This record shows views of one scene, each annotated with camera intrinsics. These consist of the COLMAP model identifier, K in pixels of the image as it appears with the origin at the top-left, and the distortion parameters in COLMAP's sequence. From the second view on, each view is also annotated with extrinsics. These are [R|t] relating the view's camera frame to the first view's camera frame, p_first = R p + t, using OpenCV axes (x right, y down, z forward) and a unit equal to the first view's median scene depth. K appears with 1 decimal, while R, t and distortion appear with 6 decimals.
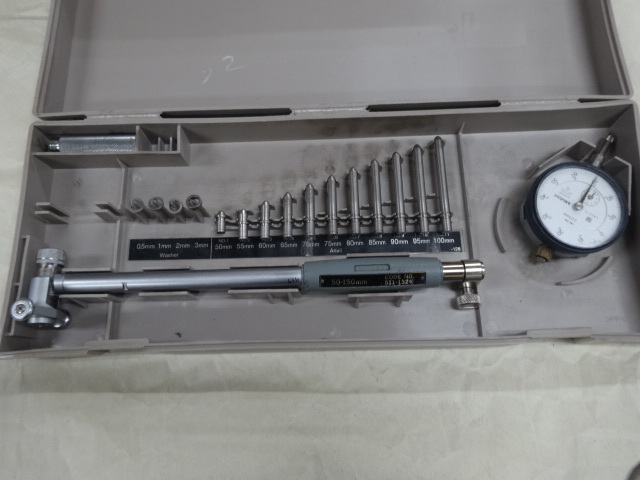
lens RADIAL K [[459.5, 0, 320.0], [0, 459.5, 240.0], [0, 0, 1]] dist [0.041229, 0.000076]
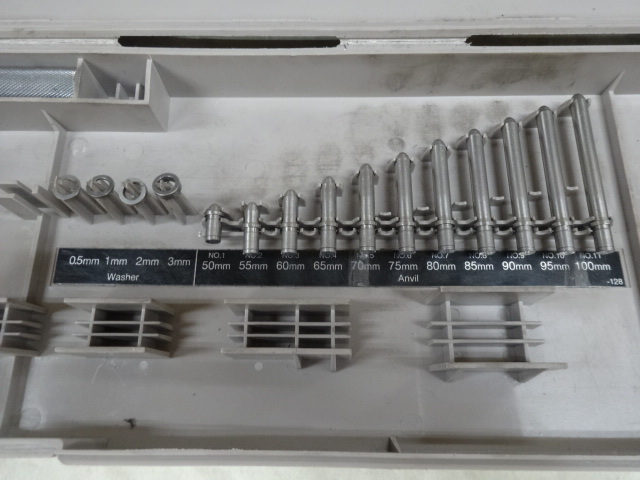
lens RADIAL K [[449.5, 0, 320.7], [0, 449.5, 250.1], [0, 0, 1]] dist [-0.002607, -0.000972]
pose [[0.999380, 0.031392, 0.015949, -0.087029], [-0.031009, 0.999238, -0.023703, 0.004362], [-0.016681, 0.023194, 0.999592, 0.425656]]
